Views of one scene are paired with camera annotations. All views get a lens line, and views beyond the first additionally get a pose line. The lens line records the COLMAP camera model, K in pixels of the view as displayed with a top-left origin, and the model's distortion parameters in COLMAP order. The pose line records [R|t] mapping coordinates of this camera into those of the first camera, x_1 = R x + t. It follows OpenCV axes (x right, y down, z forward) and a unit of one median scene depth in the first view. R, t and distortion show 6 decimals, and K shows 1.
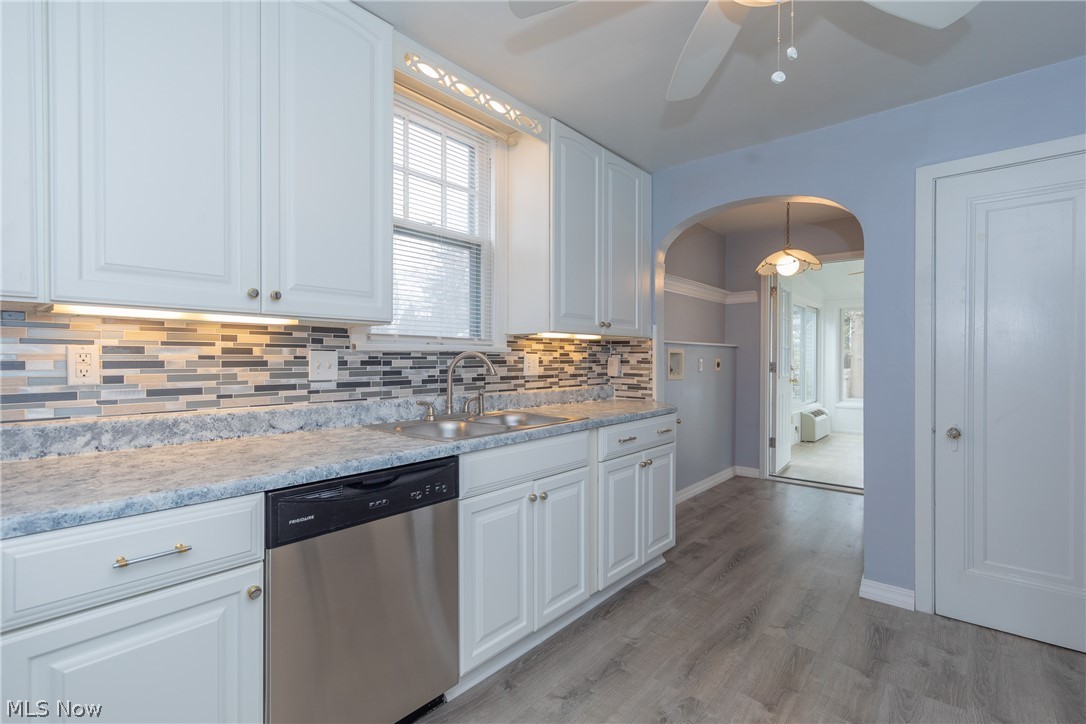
lens RADIAL K [[496.2, 0, 543.0], [0, 496.2, 362.0], [0, 0, 1]] dist [0.001204, 0.000378]
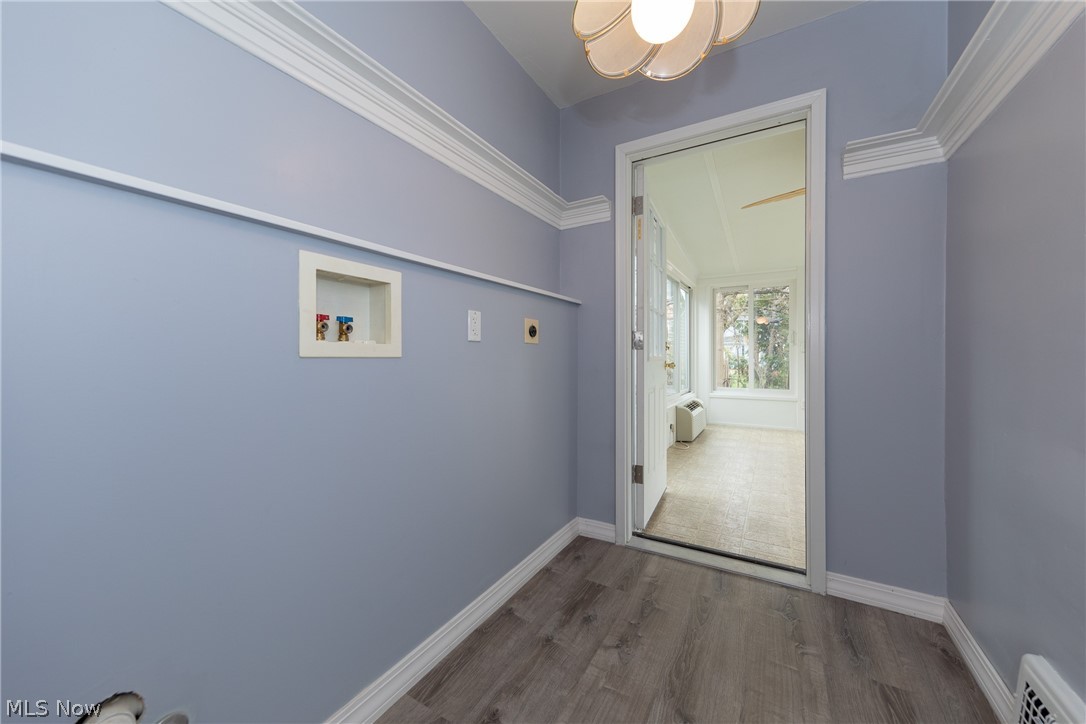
lens RADIAL K [[403.3, 0, 553.5], [0, 403.3, 353.9], [0, 0, 1]] dist [-0.000249, -0.000081]
pose [[0.979809, -0.001048, 0.199935, 0.600231], [0.002008, 0.999987, -0.004597, 0.056257], [-0.199928, 0.004905, 0.979798, 1.234265]]
